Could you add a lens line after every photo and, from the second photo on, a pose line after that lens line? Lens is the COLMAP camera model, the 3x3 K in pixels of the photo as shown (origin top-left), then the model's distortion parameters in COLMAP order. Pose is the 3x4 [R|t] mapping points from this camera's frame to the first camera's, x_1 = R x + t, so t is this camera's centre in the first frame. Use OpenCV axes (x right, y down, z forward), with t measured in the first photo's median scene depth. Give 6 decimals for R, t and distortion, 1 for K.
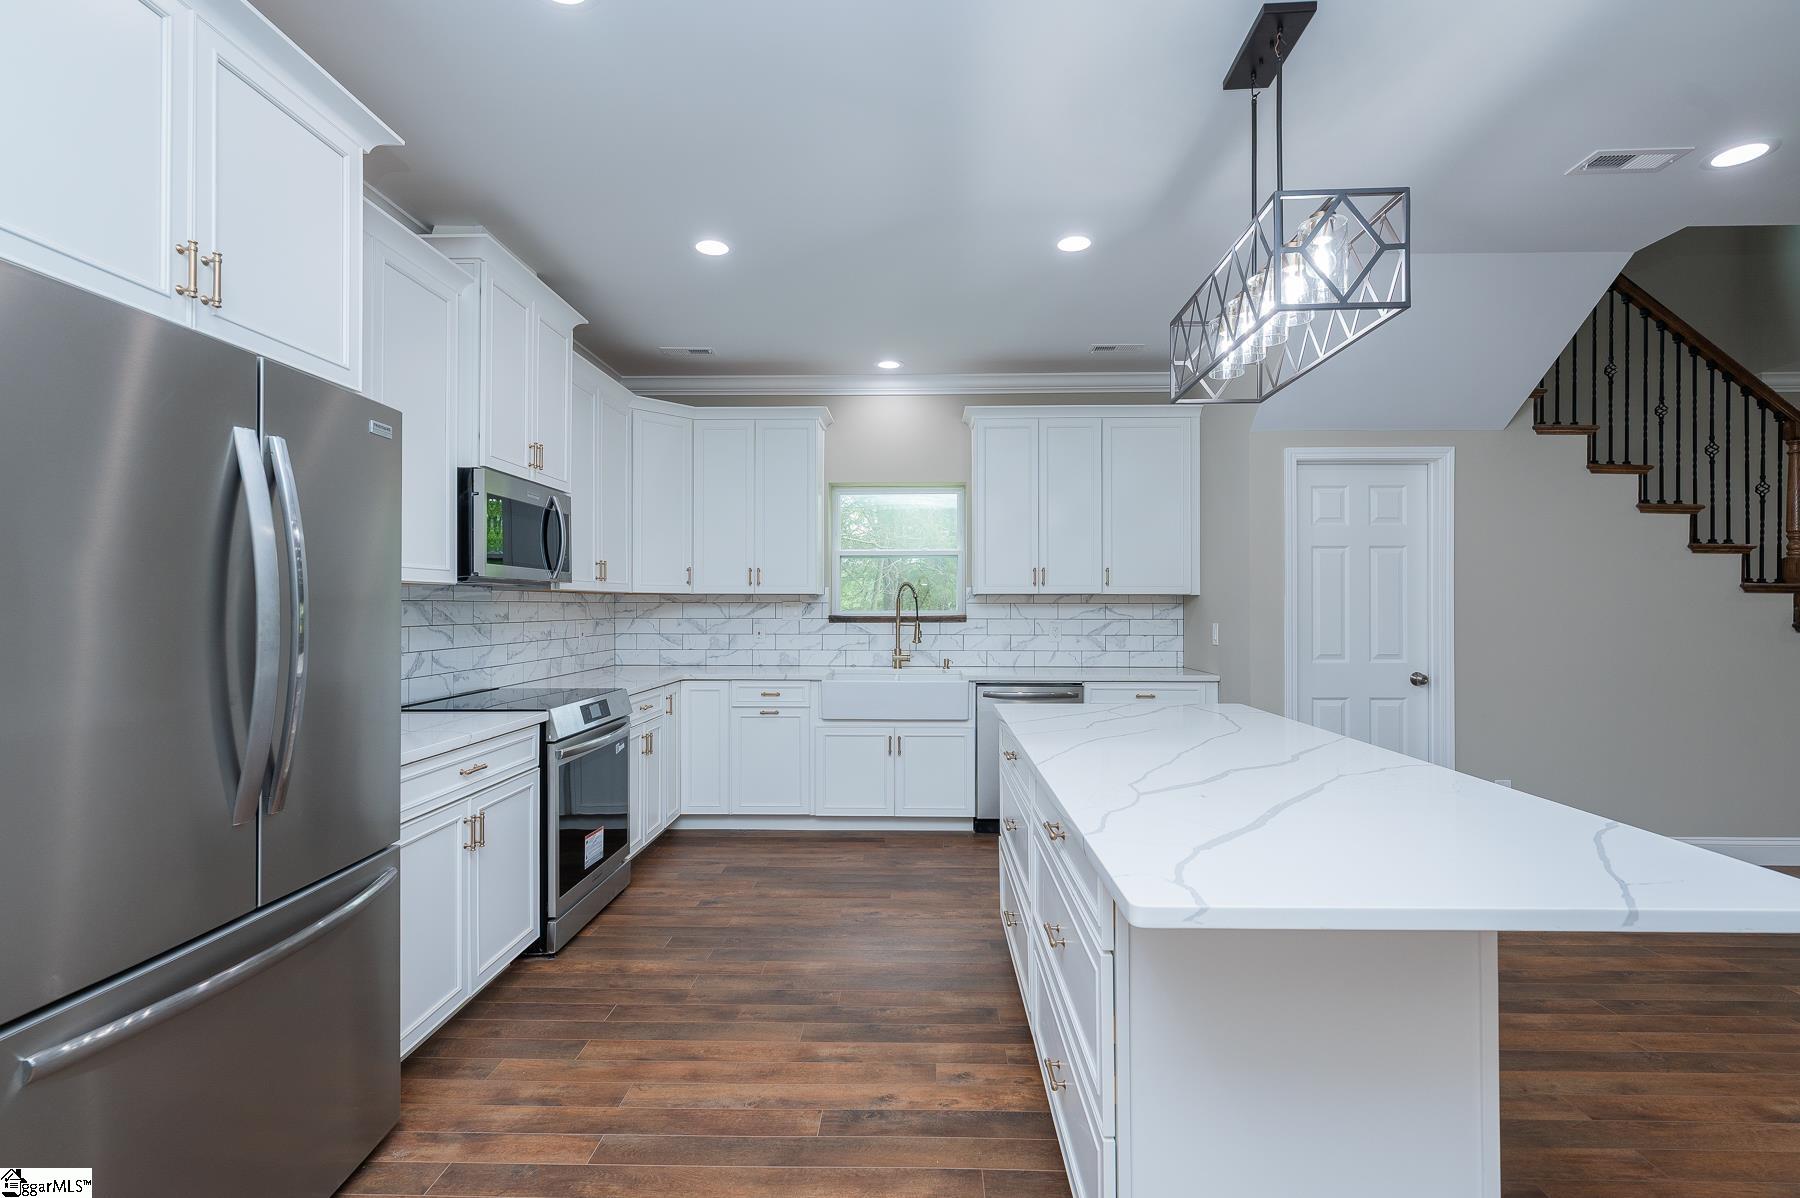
lens RADIAL K [[812.4, 0, 900.0], [0, 812.4, 599.0], [0, 0, 1]] dist [-0.002531, 0.000019]
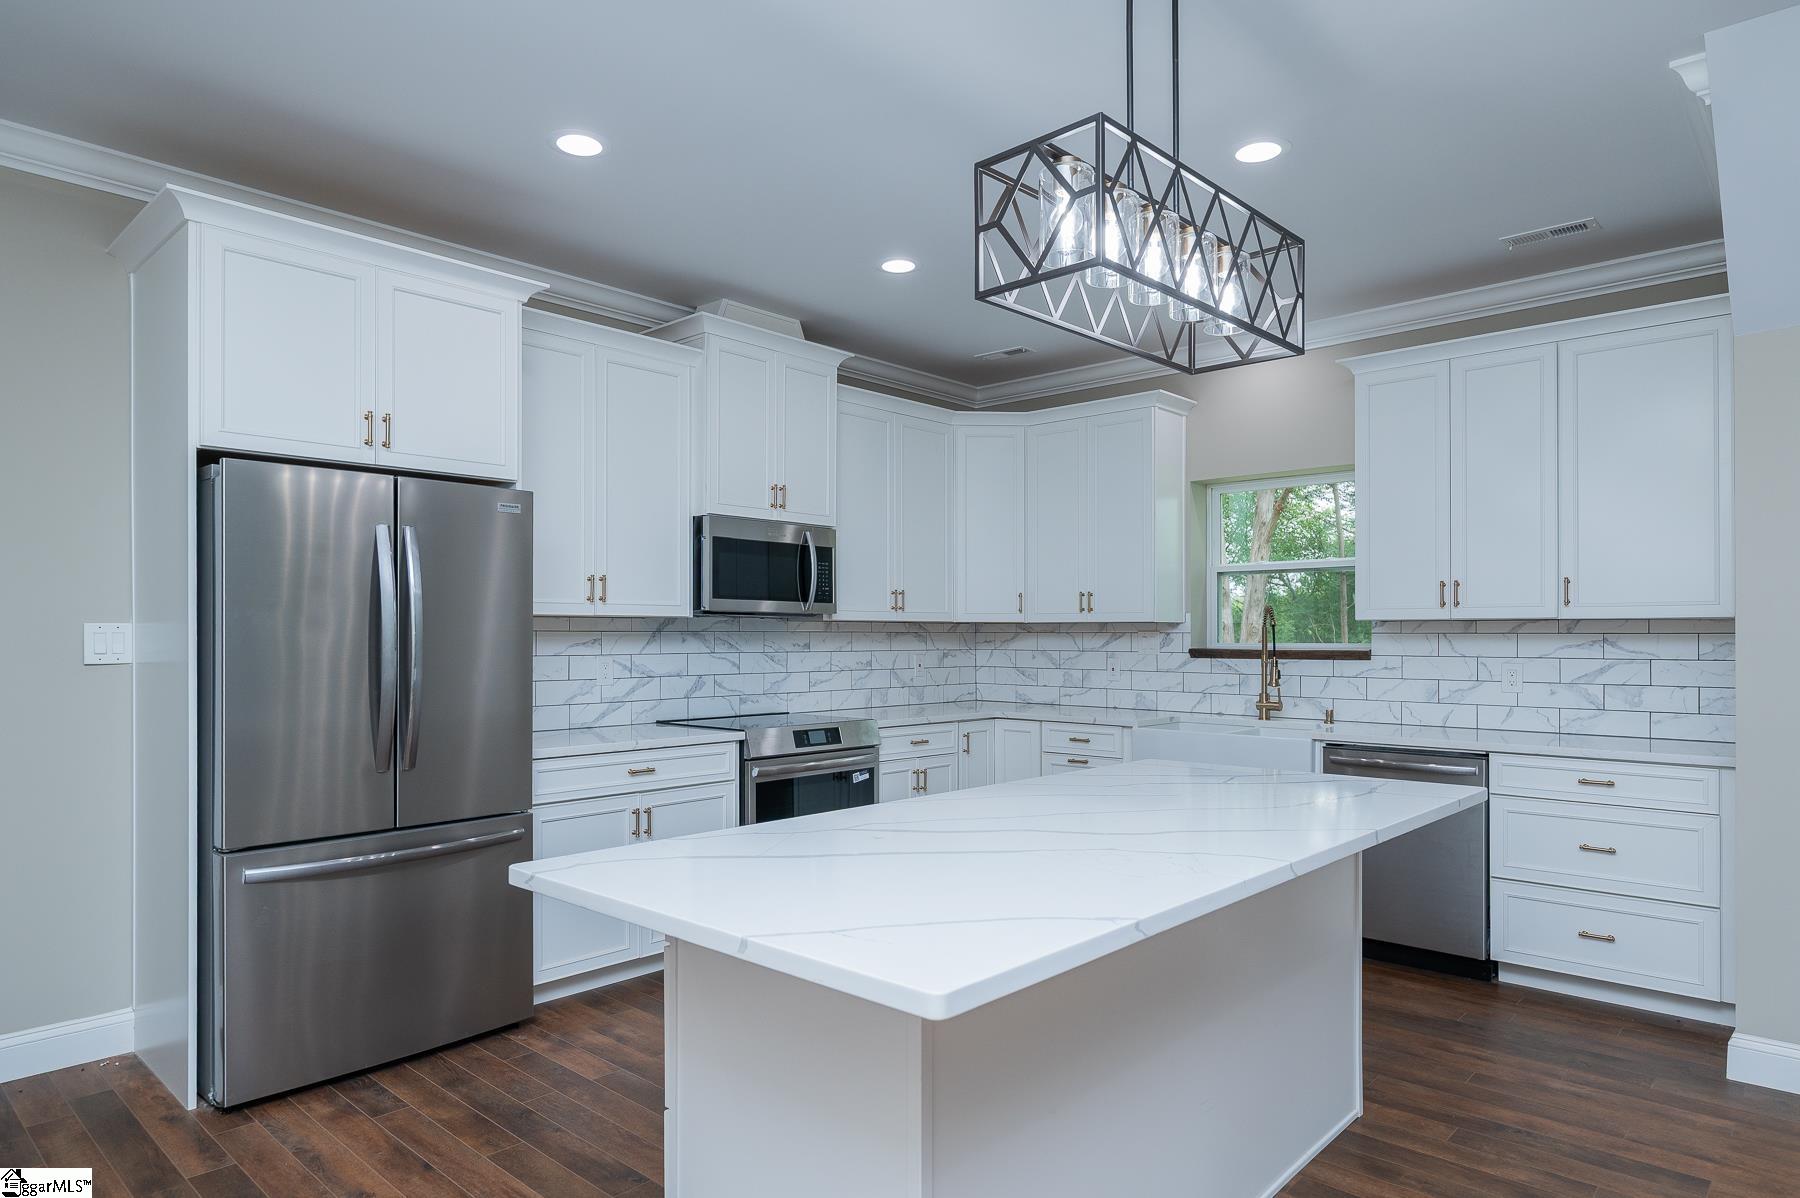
lens RADIAL K [[1065.6, 0, 890.4], [0, 1065.6, 632.2], [0, 0, 1]] dist [0.001476, -0.000269]
pose [[0.751051, -0.000569, -0.660244, 0.433794], [0.003555, 0.999989, 0.003182, -0.000313], [0.660235, -0.004737, 0.751044, 0.027958]]
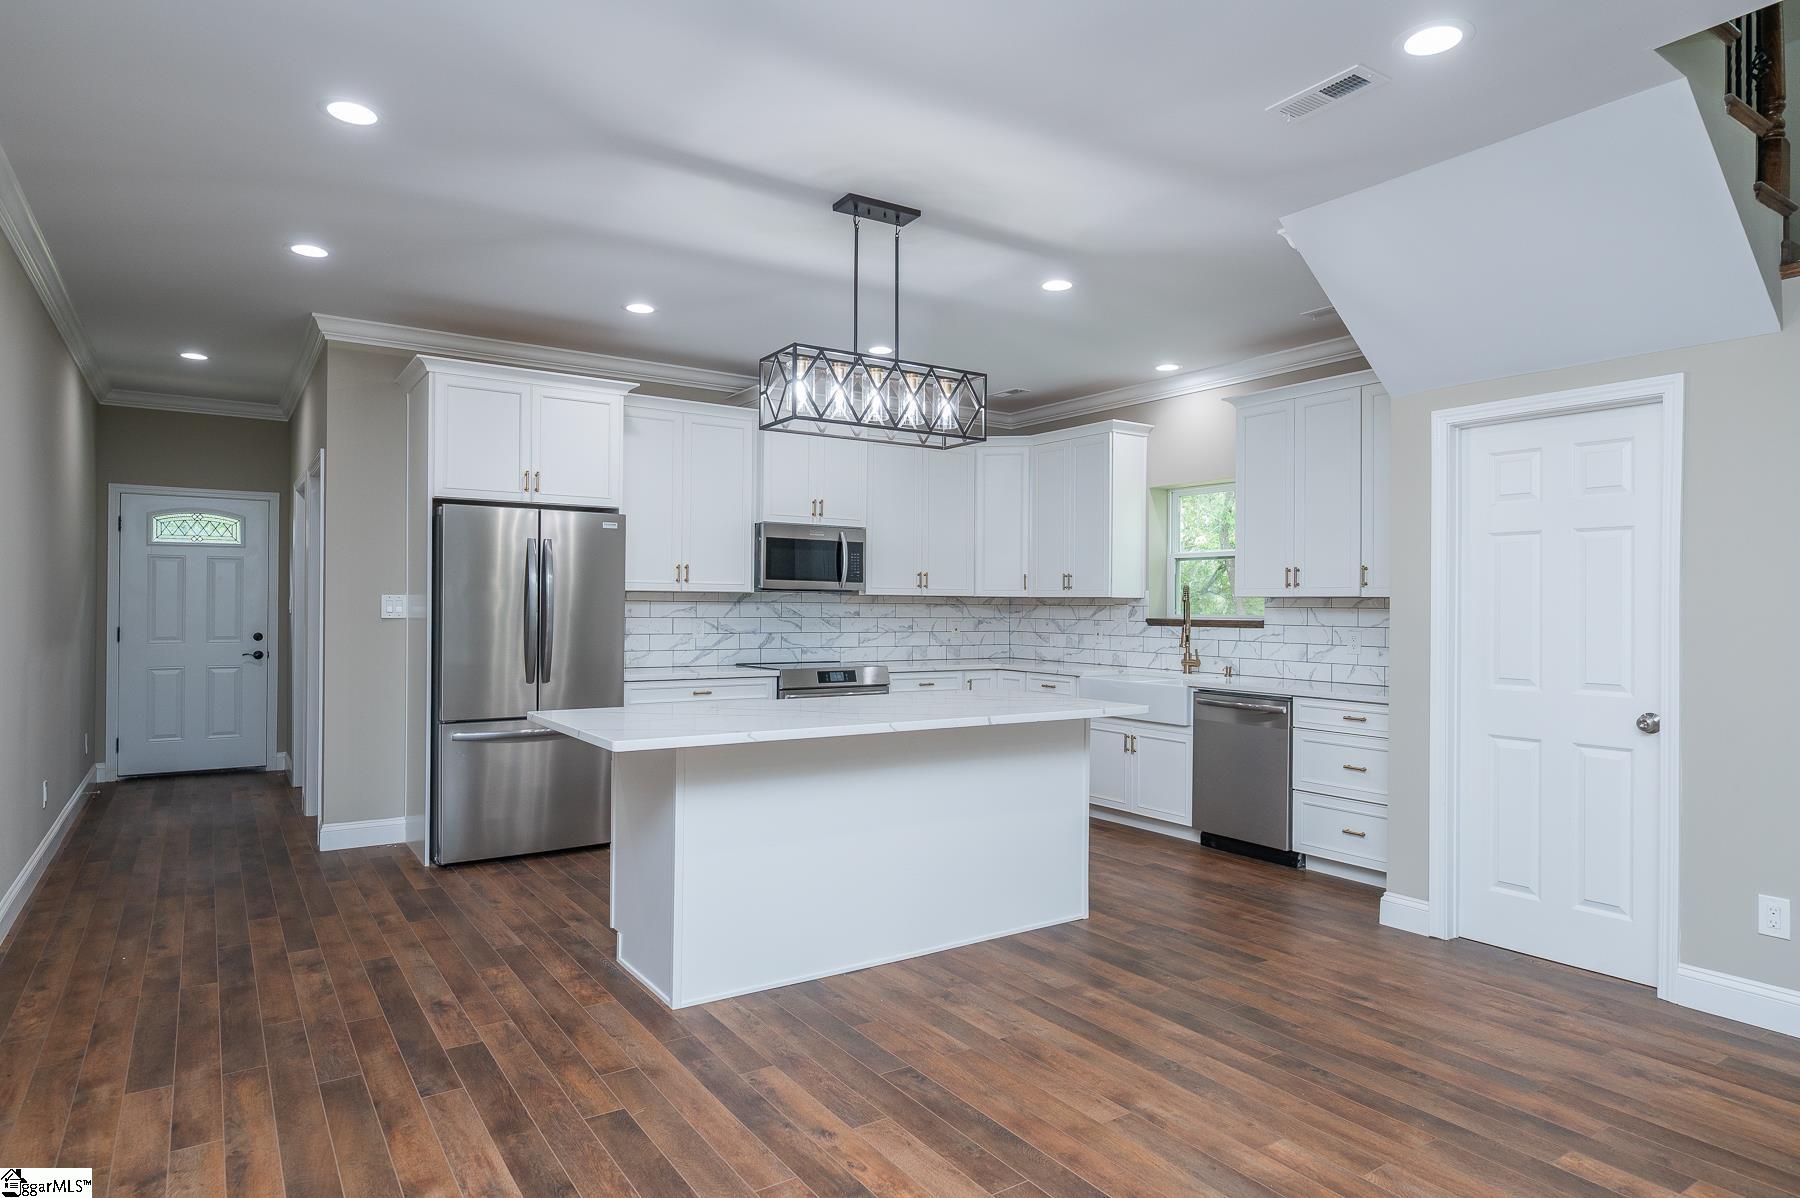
lens RADIAL K [[1029.1, 0, 900.0], [0, 1029.1, 599.0], [0, 0, 1]] dist [-0.001428, -0.000161]
pose [[0.582144, -0.000204, -0.813086, 0.888803], [-0.003313, 0.999991, -0.002623, 0.000360], [0.813079, 0.004220, 0.582138, -0.000982]]
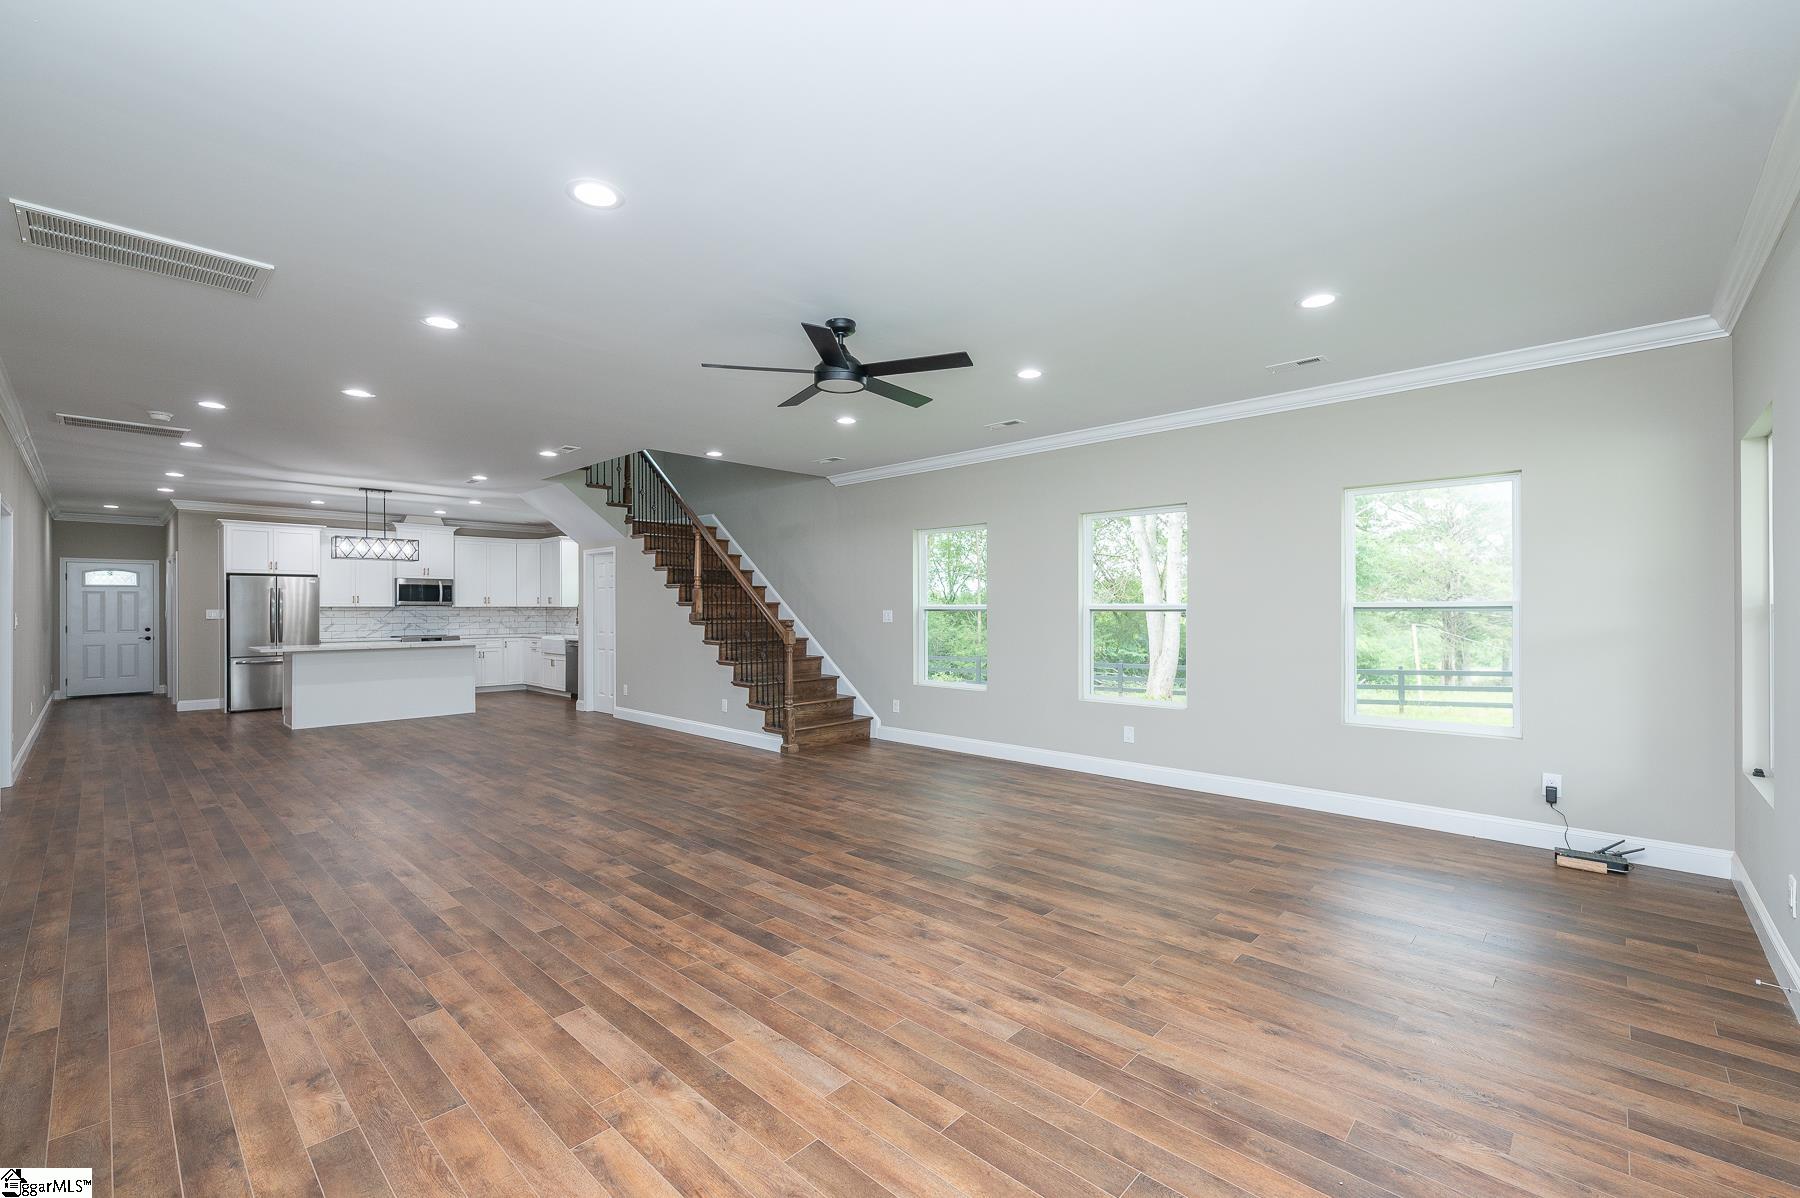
lens RADIAL K [[736.9, 0, 903.0], [0, 736.9, 603.0], [0, 0, 1]] dist [0.002862, -0.000271]
pose [[0.754593, -0.005798, -0.656168, 2.486305], [0.006489, 0.999978, -0.001374, -0.009336], [0.656161, -0.003221, 0.754614, -0.084815]]
